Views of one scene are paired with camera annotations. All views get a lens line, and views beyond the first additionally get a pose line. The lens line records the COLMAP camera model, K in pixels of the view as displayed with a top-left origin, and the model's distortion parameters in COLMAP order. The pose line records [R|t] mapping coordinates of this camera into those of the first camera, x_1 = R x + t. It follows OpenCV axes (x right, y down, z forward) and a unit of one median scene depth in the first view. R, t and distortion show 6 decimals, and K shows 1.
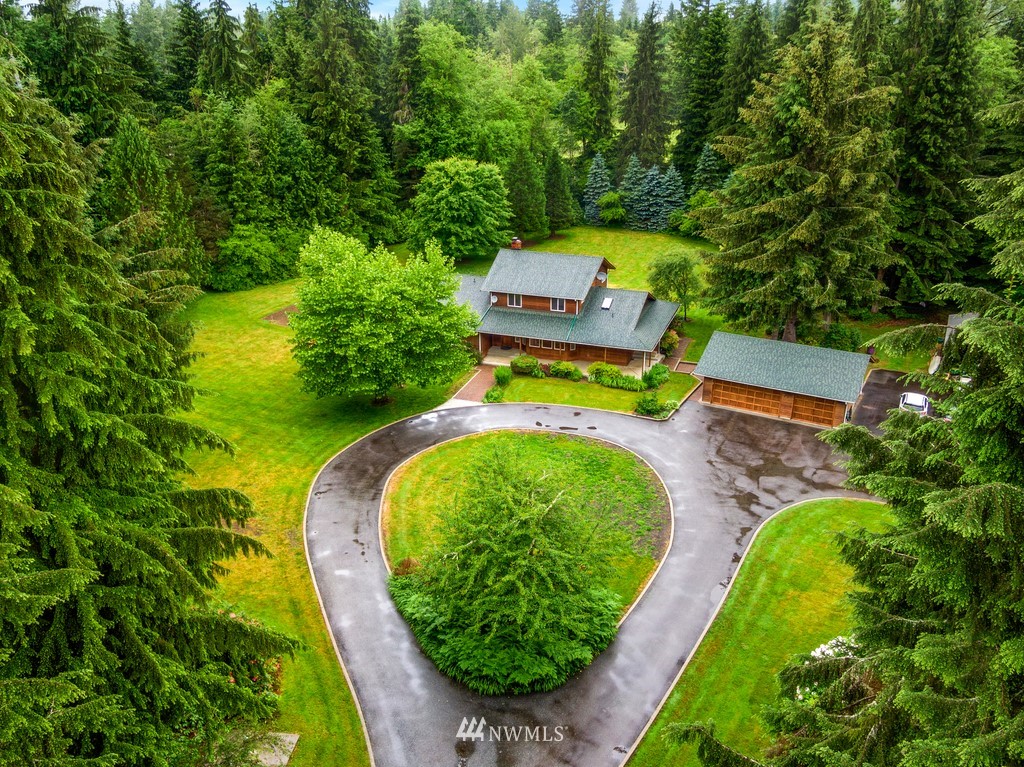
lens RADIAL K [[836.6, 0, 512.0], [0, 836.6, 383.5], [0, 0, 1]] dist [0.032495, -0.009418]
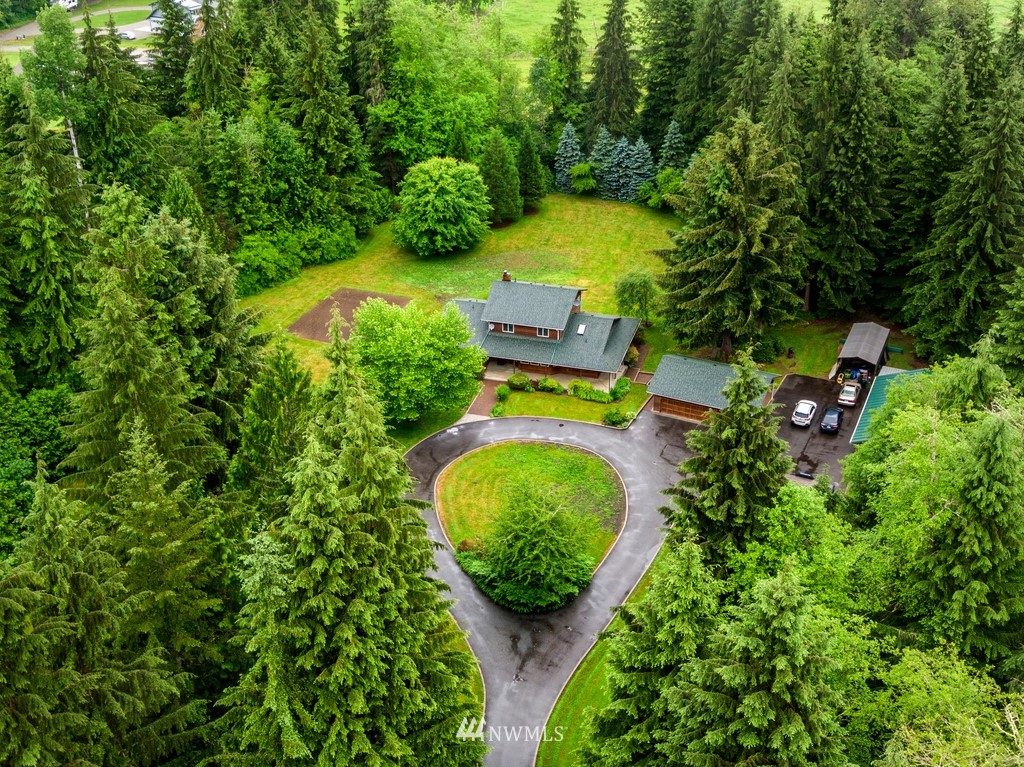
lens RADIAL K [[1211.6, 0, 512.0], [0, 1211.6, 383.5], [0, 0, 1]] dist [0.021019, -0.048365]
pose [[0.997945, -0.028395, 0.057445, -0.093615], [0.021670, 0.993189, 0.114481, -0.213943], [-0.060304, -0.113001, 0.991763, -0.776135]]
